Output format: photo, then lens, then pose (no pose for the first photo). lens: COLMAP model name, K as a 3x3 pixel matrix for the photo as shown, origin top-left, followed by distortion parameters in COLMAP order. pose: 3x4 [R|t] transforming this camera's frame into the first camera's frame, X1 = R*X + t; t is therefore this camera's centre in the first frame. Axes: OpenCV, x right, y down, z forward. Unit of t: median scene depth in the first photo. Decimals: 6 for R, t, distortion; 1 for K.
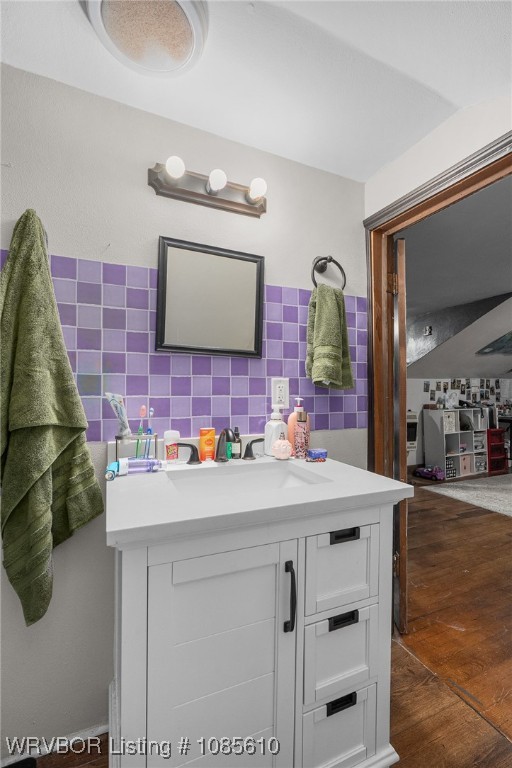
lens RADIAL K [[346.1, 0, 257.2], [0, 346.1, 386.4], [0, 0, 1]] dist [-0.003289, -0.000257]
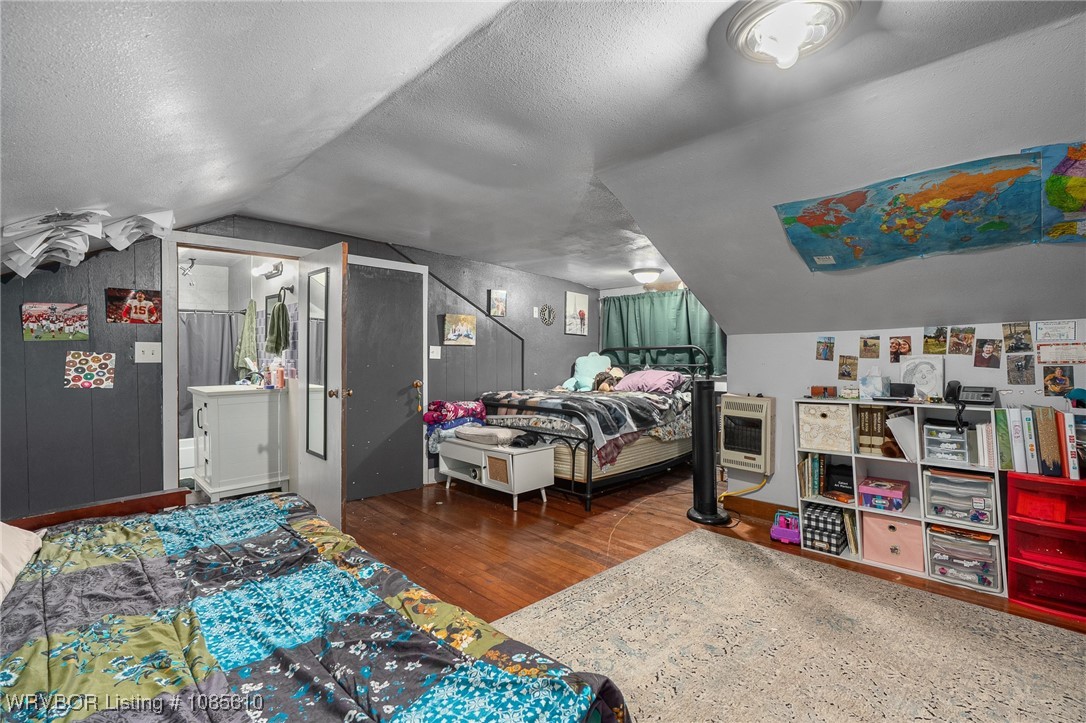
lens RADIAL K [[489.4, 0, 543.6], [0, 489.4, 358.0], [0, 0, 1]] dist [-0.003289, -0.000257]
pose [[0.350261, -0.000751, -0.936652, 0.957119], [0.014068, 0.999891, 0.004459, 0.005063], [0.936546, -0.014739, 0.350234, 0.412288]]
